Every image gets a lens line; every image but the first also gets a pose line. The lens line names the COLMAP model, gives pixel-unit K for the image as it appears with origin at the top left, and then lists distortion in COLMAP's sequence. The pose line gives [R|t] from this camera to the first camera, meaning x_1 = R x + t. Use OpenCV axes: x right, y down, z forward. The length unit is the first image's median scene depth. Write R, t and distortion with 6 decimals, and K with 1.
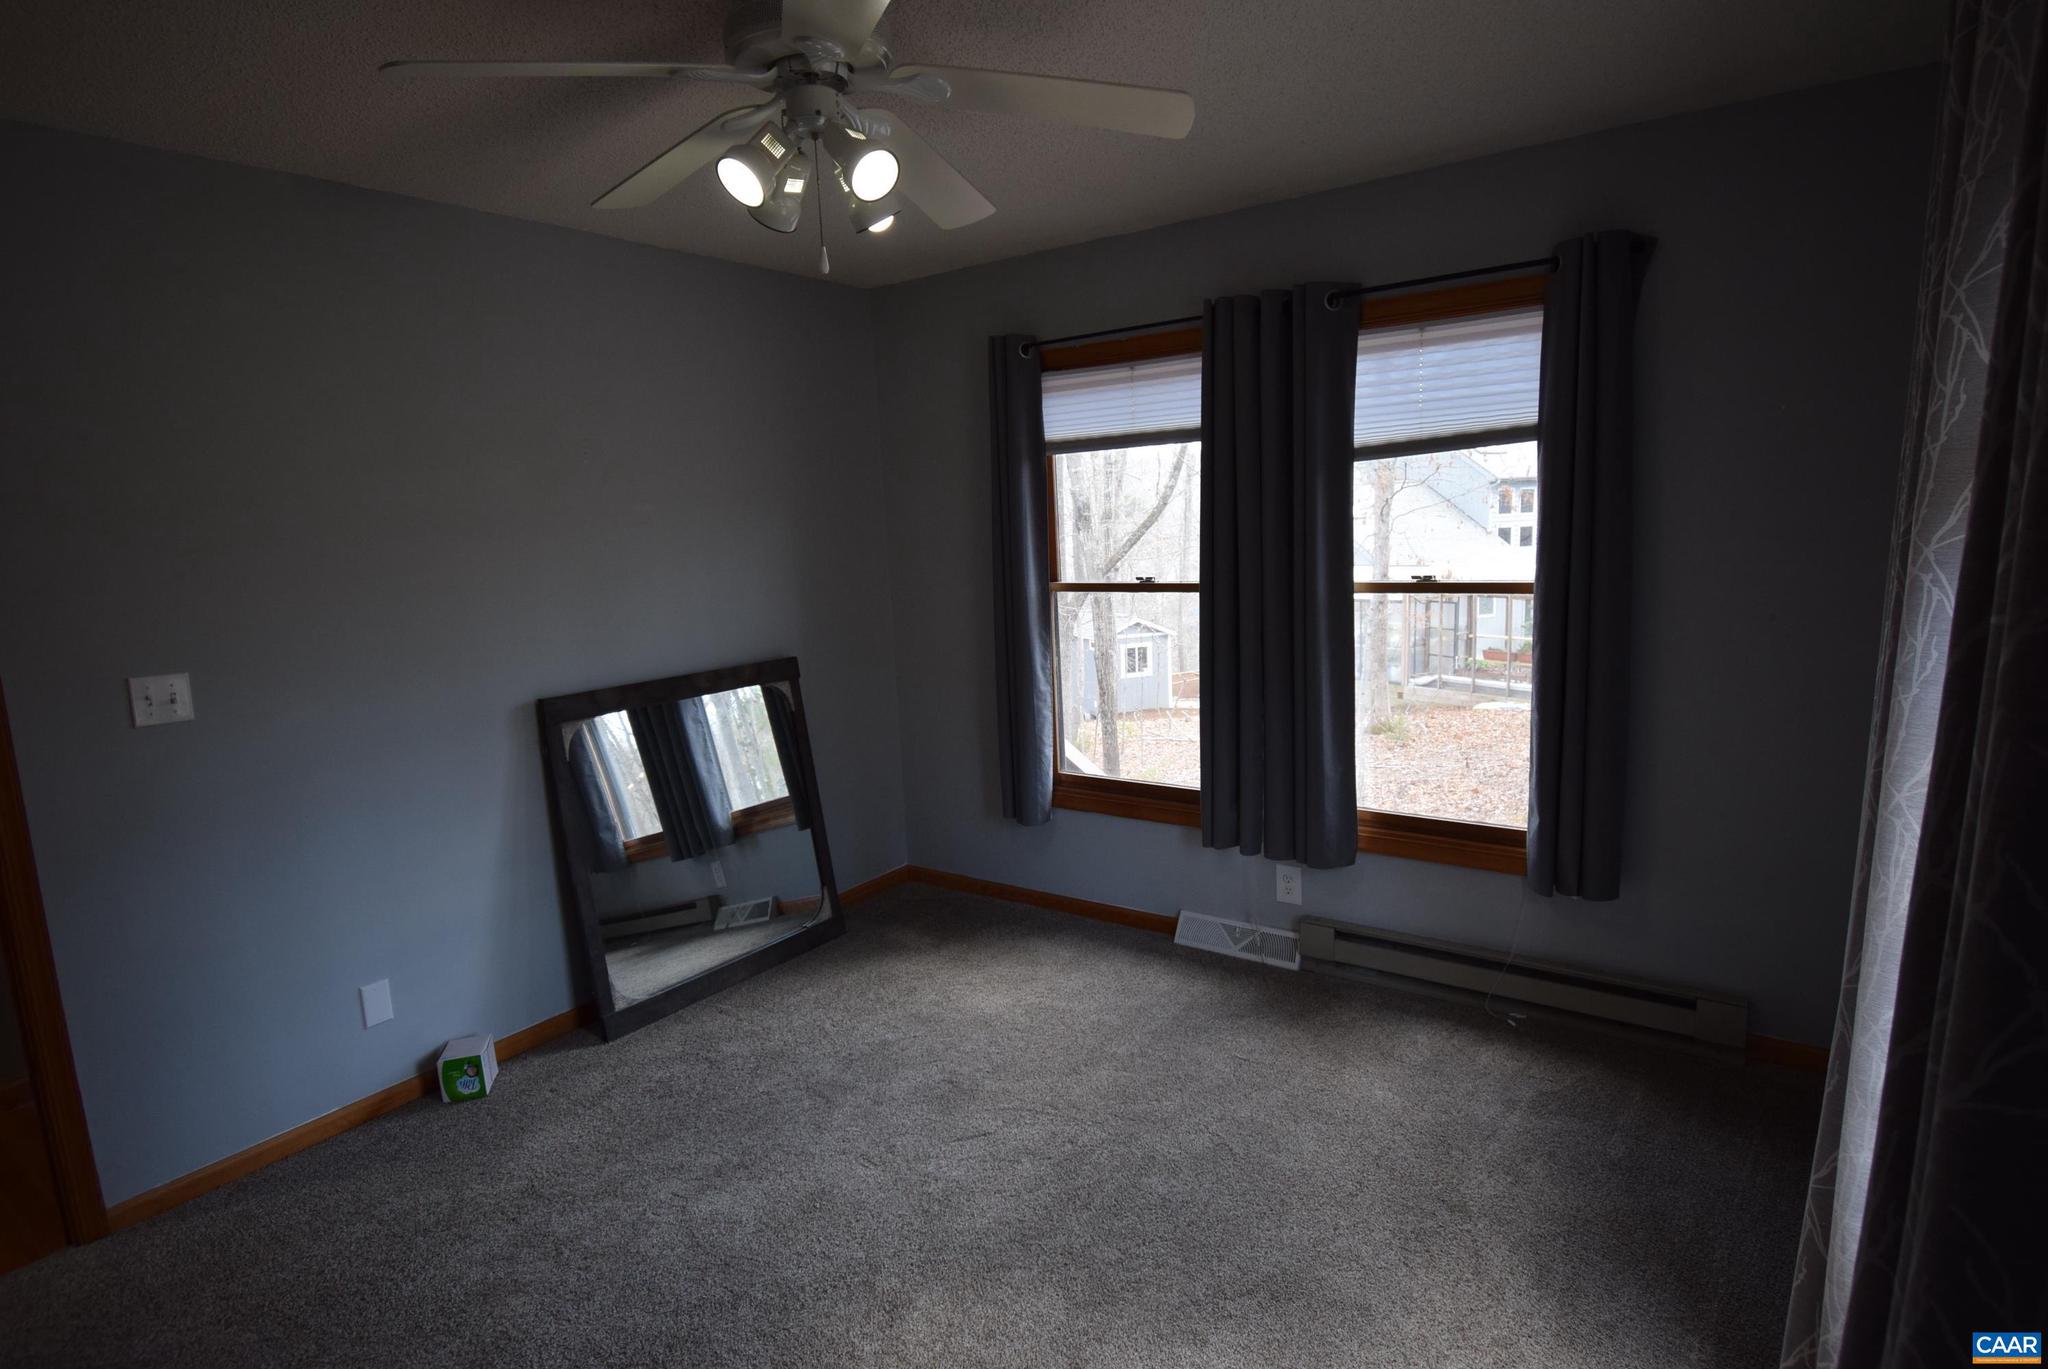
lens RADIAL K [[1074.5, 0, 1030.4], [0, 1074.5, 683.4], [0, 0, 1]] dist [0.016198, -0.026772]
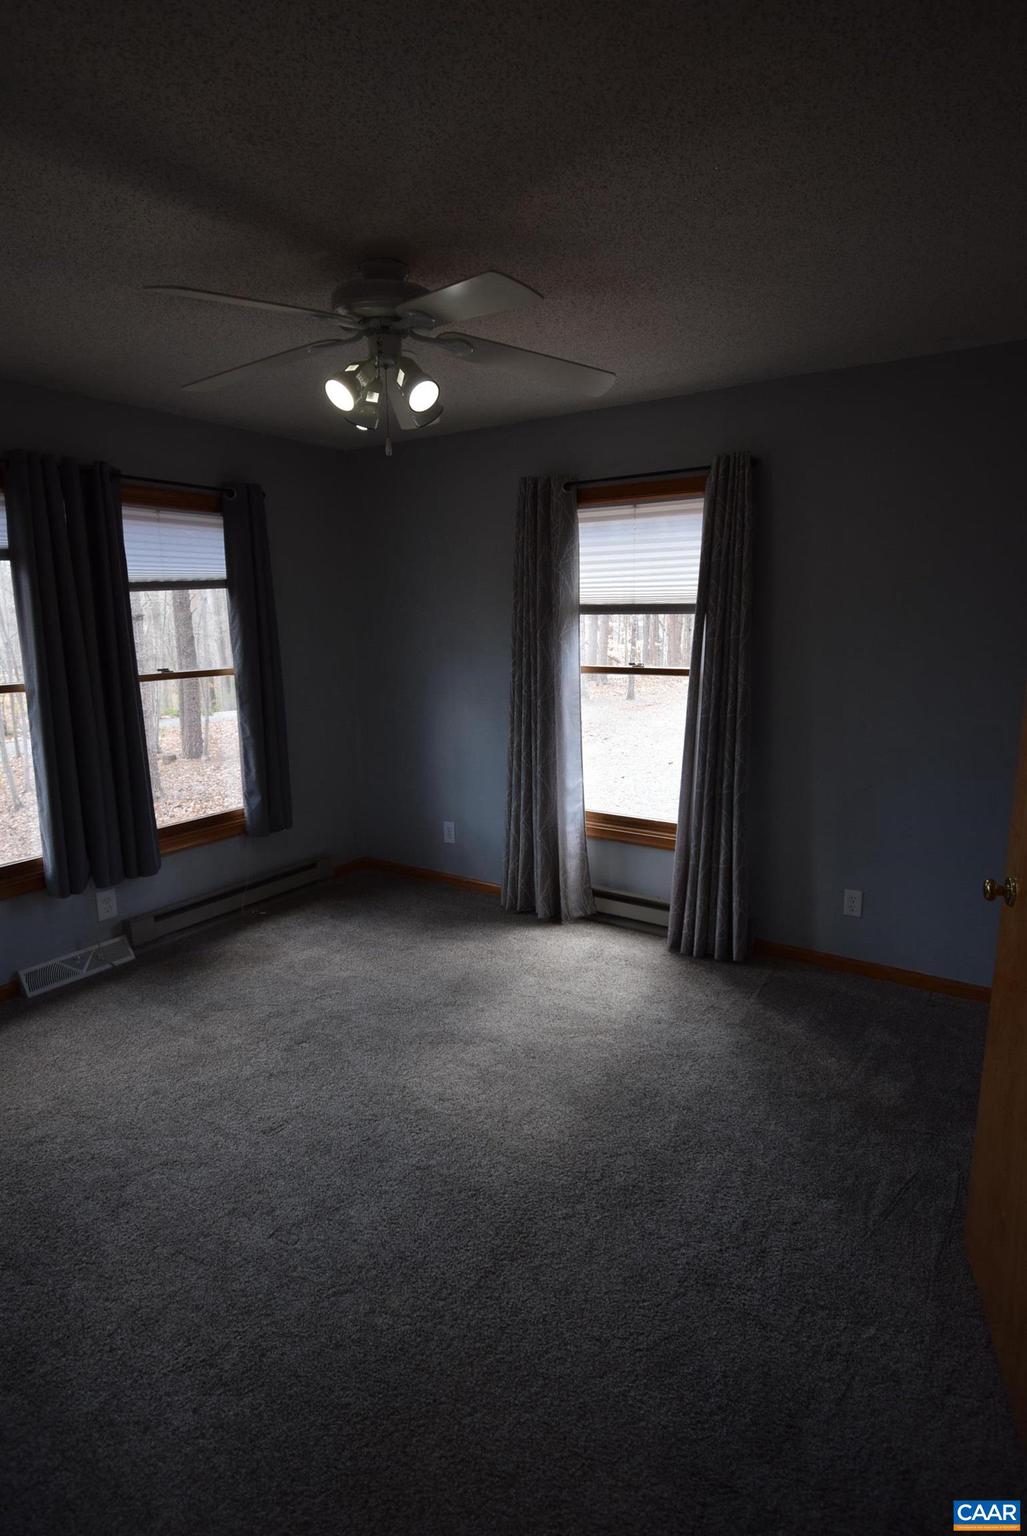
lens RADIAL K [[805.9, 0, 511.8], [0, 805.9, 762.5], [0, 0, 1]] dist [0.016198, -0.026772]
pose [[-0.019960, -0.137184, 0.990344, -0.834531], [0.171158, 0.975450, 0.138570, -0.043606], [-0.985041, 0.172272, 0.004011, 0.527653]]
